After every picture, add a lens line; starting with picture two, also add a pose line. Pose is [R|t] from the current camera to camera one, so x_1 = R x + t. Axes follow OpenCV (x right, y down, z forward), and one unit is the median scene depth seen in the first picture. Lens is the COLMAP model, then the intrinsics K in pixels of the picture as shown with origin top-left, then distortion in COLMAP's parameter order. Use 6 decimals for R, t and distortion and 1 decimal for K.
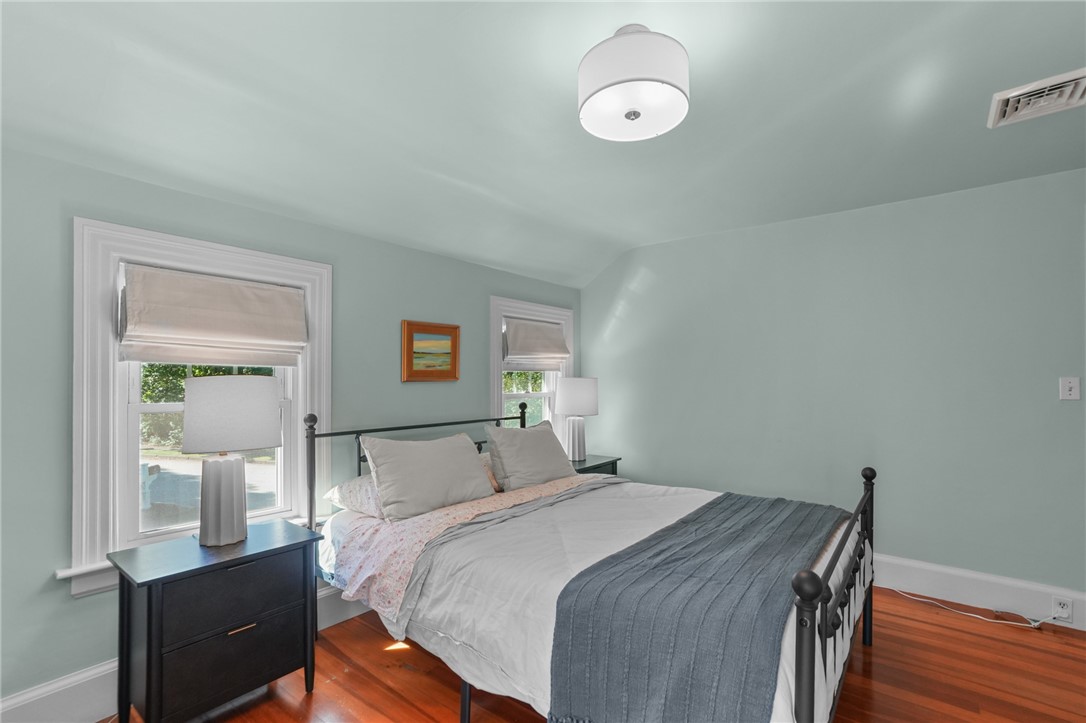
lens RADIAL K [[503.5, 0, 546.1], [0, 503.5, 366.7], [0, 0, 1]] dist [-0.034014, 0.022646]
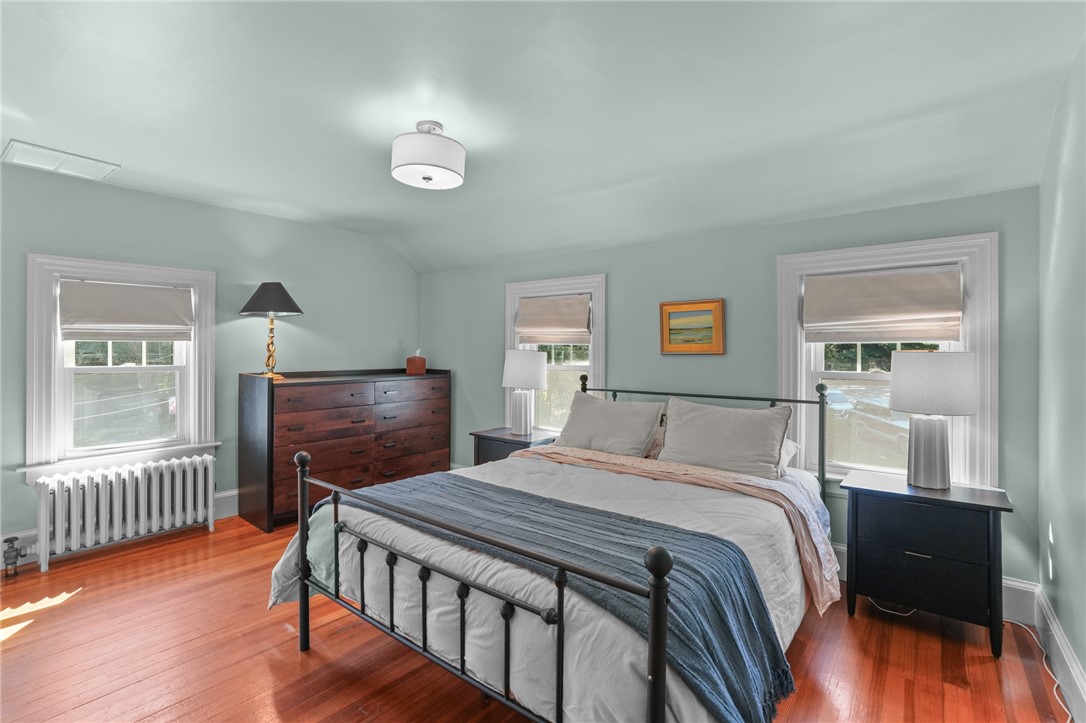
lens RADIAL K [[490.4, 0, 543.5], [0, 490.4, 353.6], [0, 0, 1]] dist [-0.032278, 0.020333]
pose [[0.012632, -0.000963, -0.999920, 0.696315], [0.017960, 0.999838, -0.000736, 0.018761], [0.999759, -0.017950, 0.012647, 0.573399]]
